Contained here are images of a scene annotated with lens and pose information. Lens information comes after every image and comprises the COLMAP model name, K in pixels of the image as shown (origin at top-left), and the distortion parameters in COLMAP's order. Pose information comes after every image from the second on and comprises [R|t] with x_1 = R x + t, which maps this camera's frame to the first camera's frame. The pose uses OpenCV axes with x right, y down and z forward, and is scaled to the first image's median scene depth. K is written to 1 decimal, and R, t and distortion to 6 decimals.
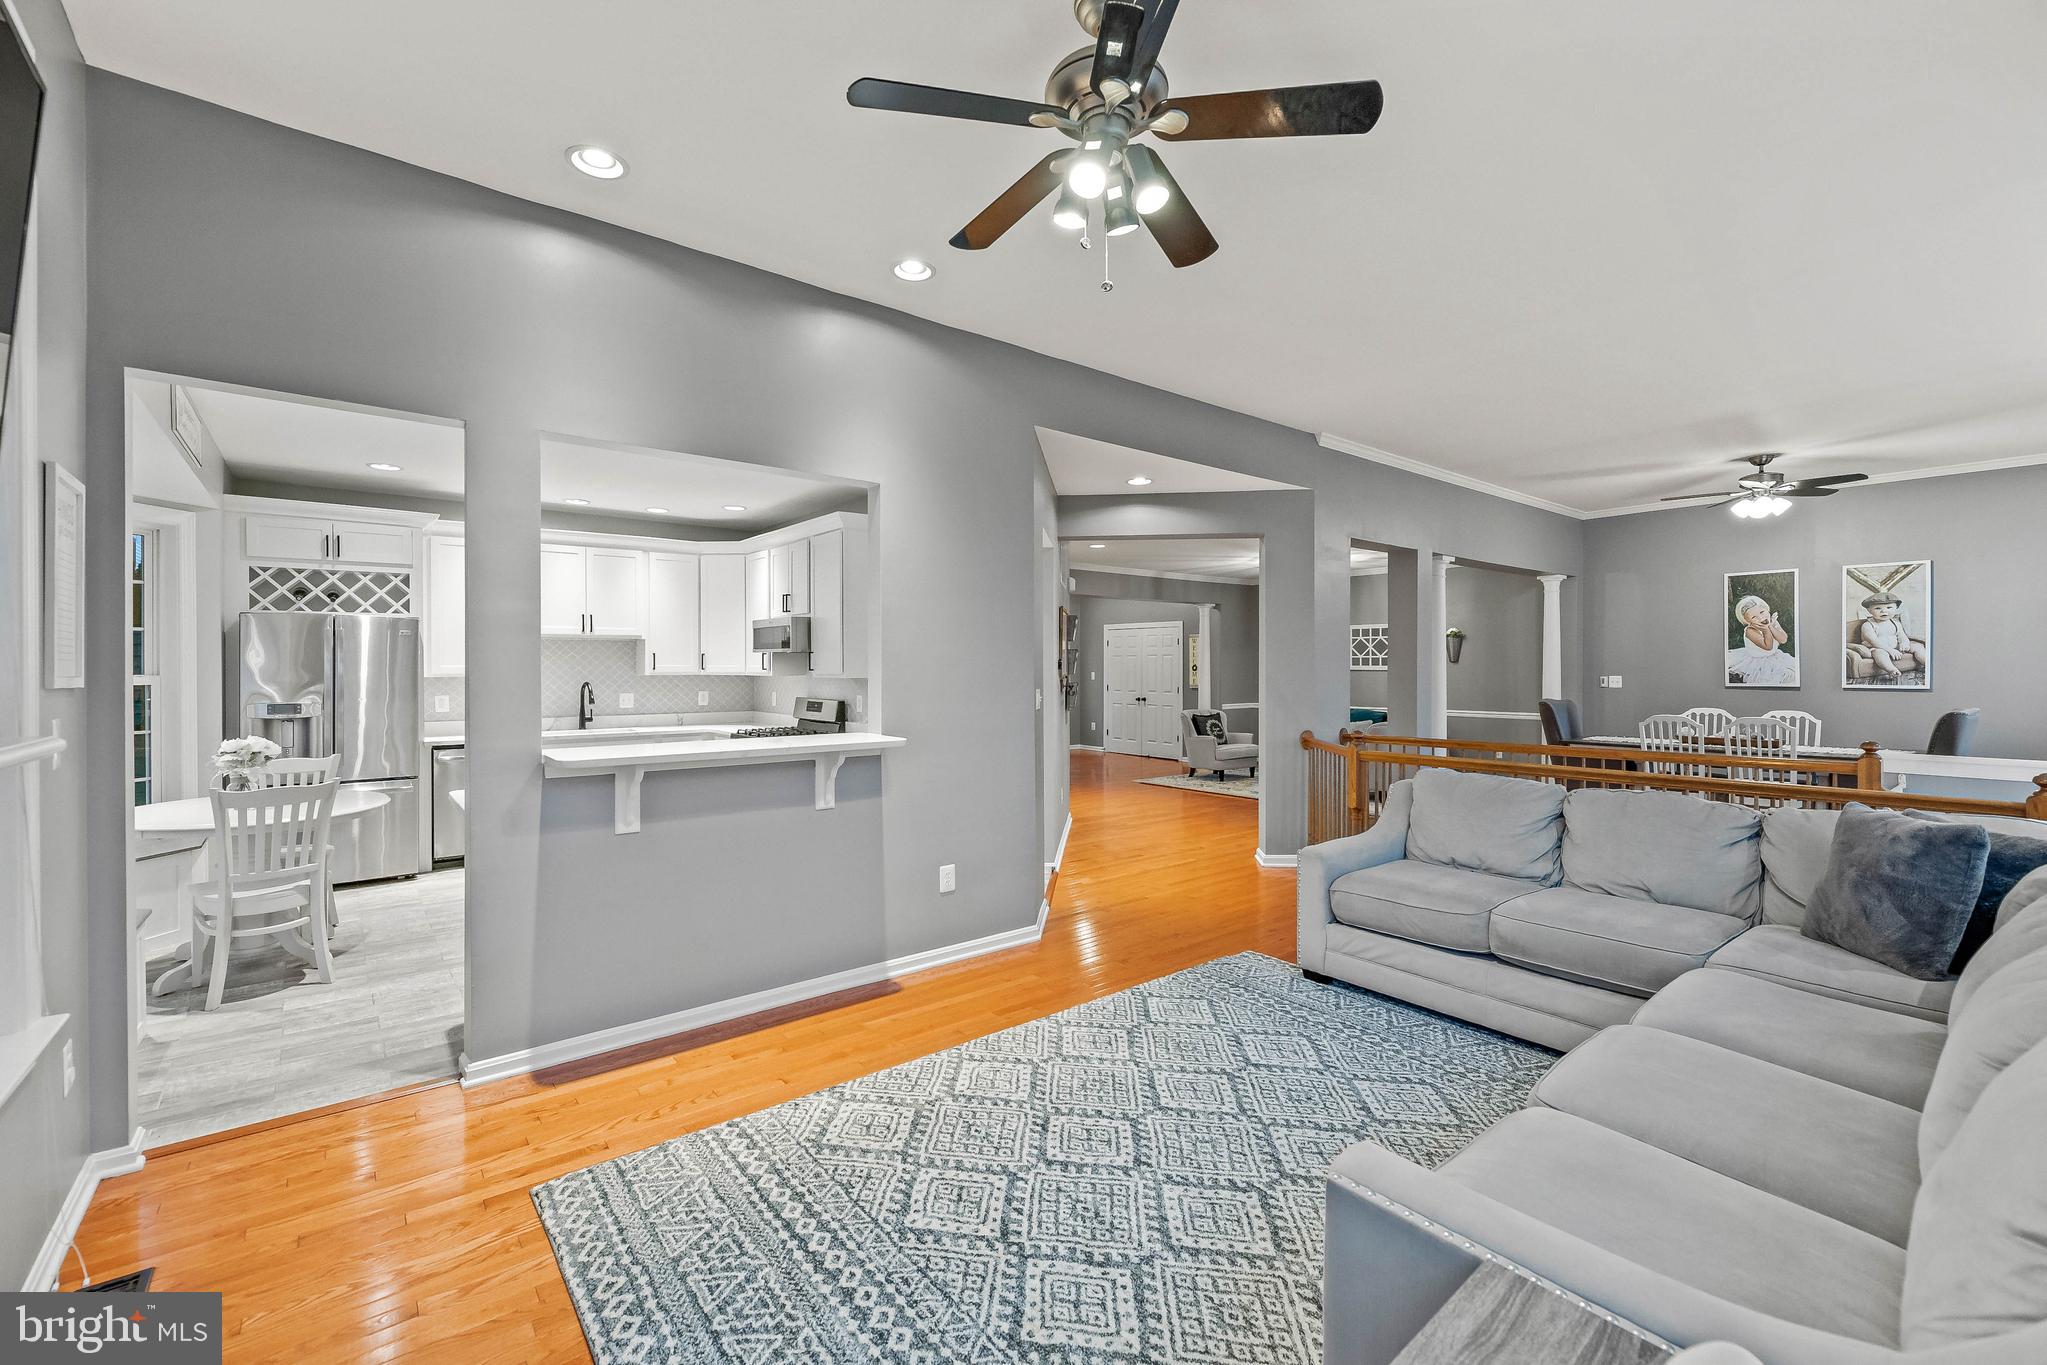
lens RADIAL K [[857.3, 0, 1016.1], [0, 857.3, 668.4], [0, 0, 1]] dist [0.001306, -0.000135]
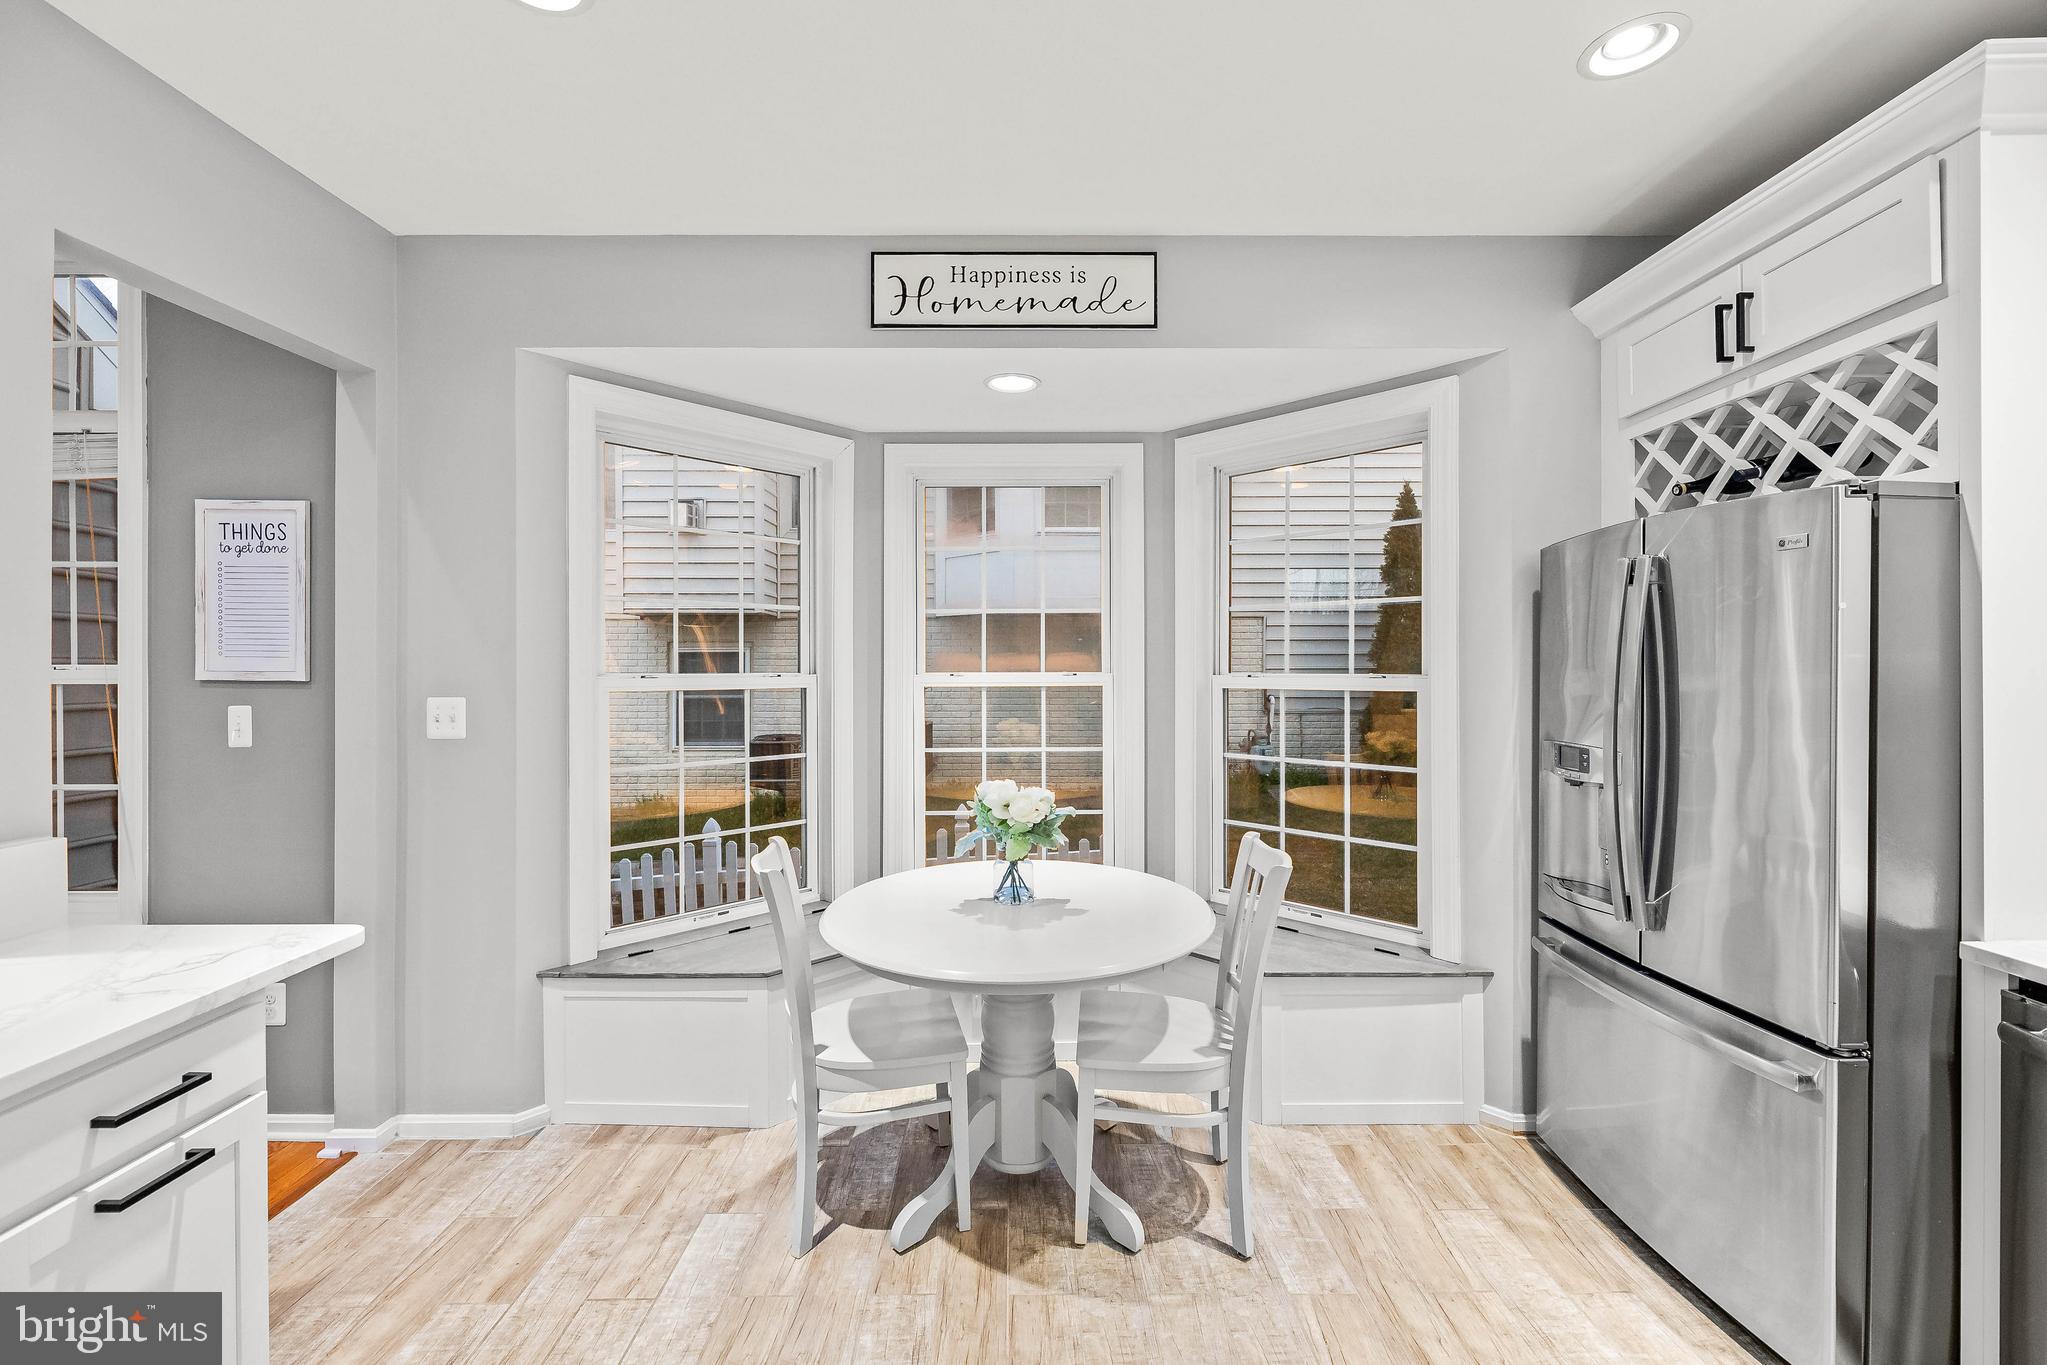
lens RADIAL K [[857.3, 0, 1016.1], [0, 857.3, 668.4], [0, 0, 1]] dist [0.001306, -0.000135]
pose [[-0.621614, 0.003908, -0.783314, -0.315006], [-0.000105, 0.999987, 0.005073, 0.000235], [0.783324, 0.003236, -0.621606, 0.965958]]
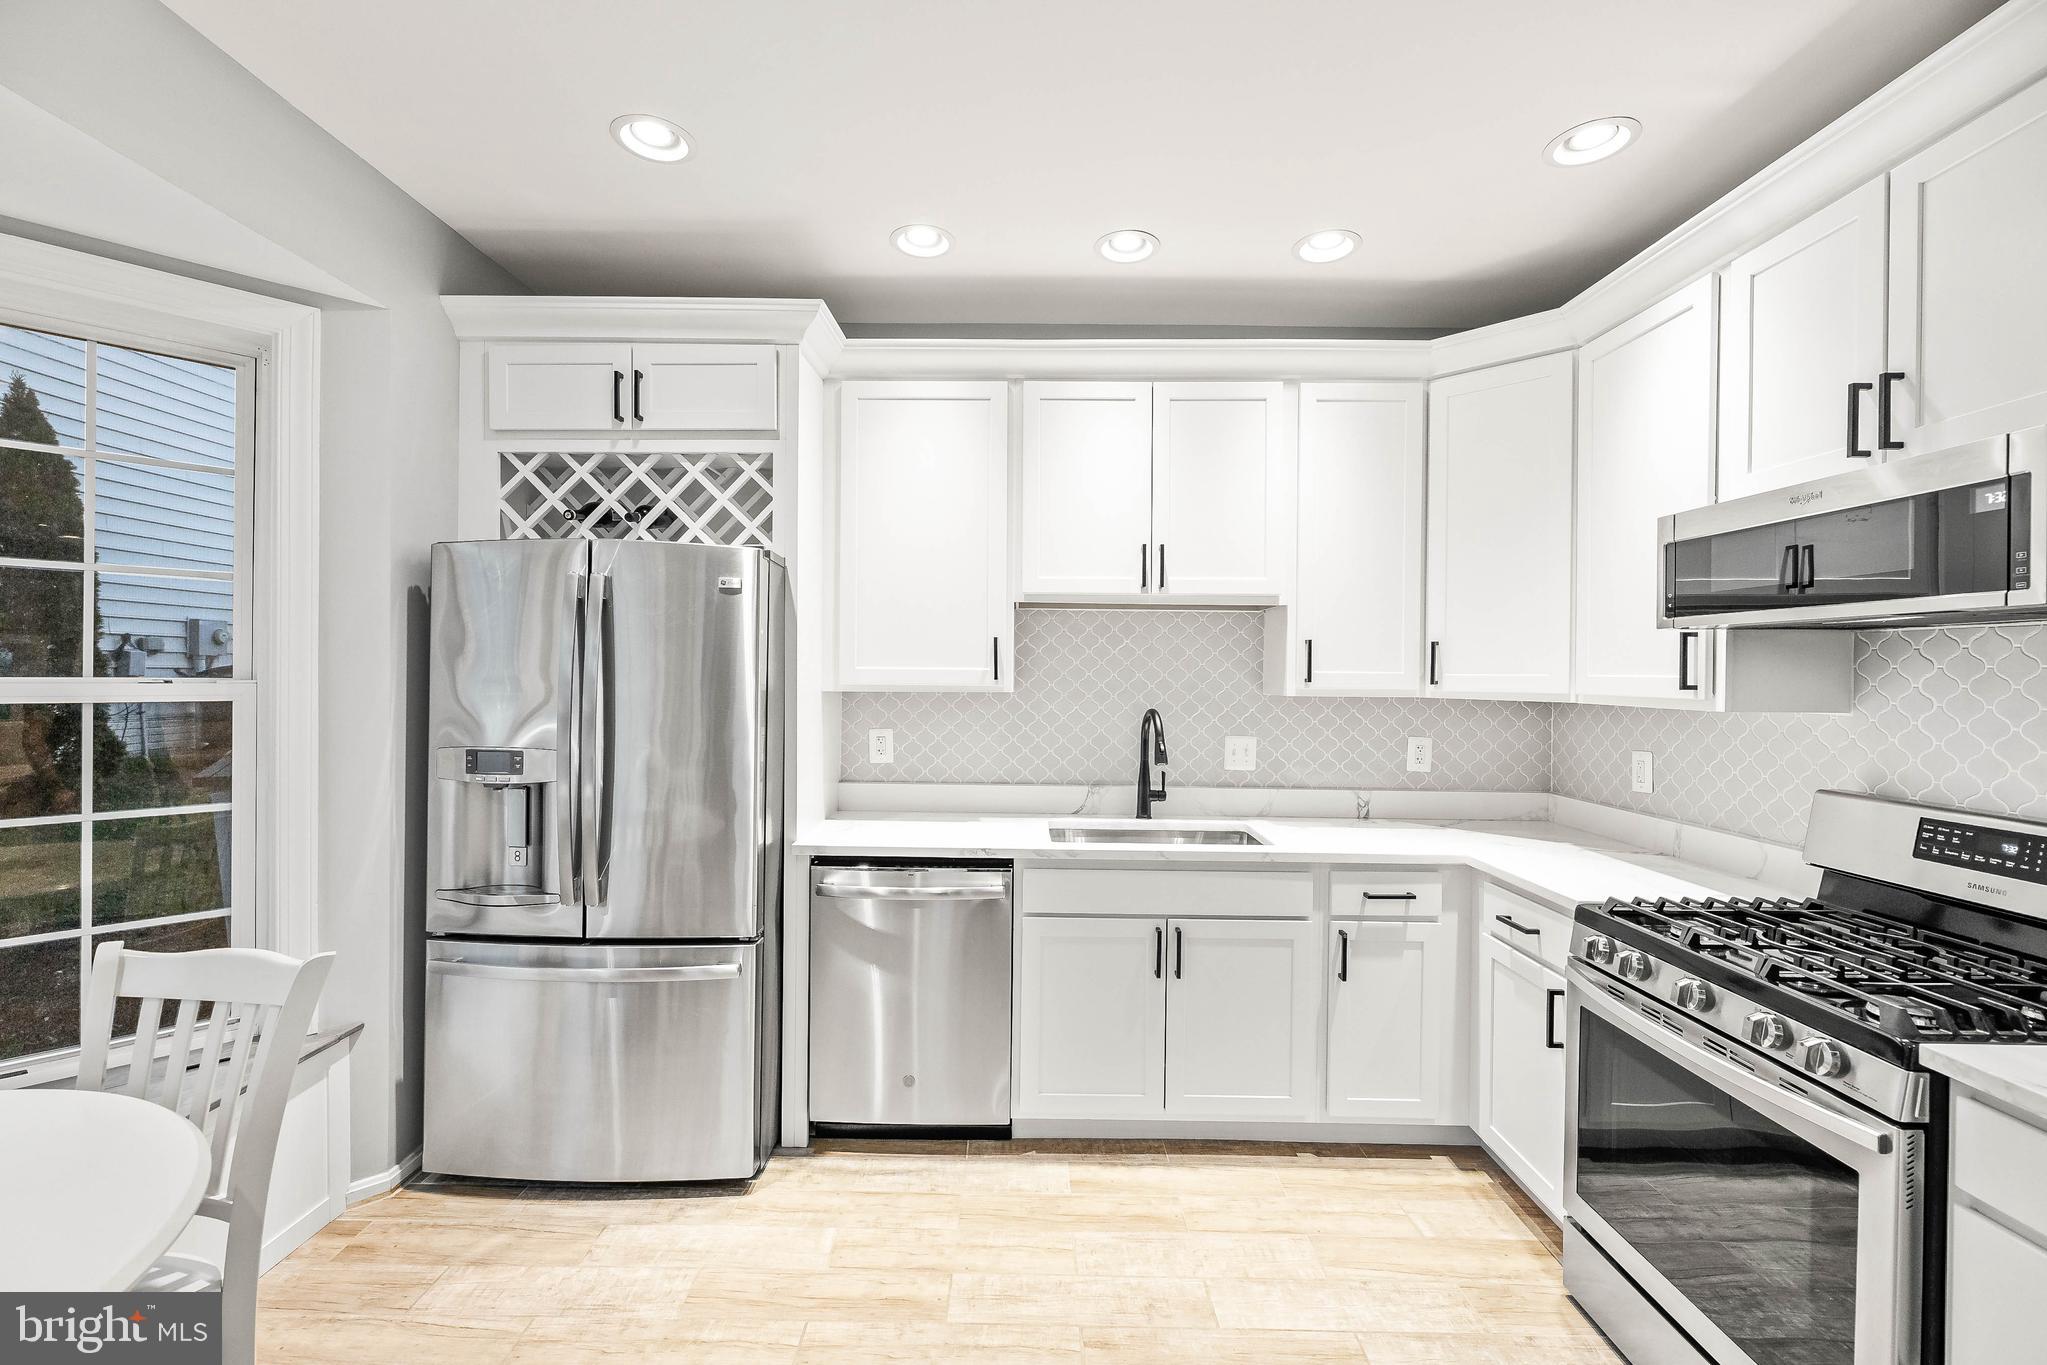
lens RADIAL K [[849.4, 0, 1020.9], [0, 849.4, 675.6], [0, 0, 1]] dist [-0.000365, -0.000115]
pose [[0.781614, 0.010117, -0.623680, -0.352086], [-0.013549, 0.999908, -0.000760, 0.000850], [0.623615, 0.009045, 0.781679, 0.765696]]
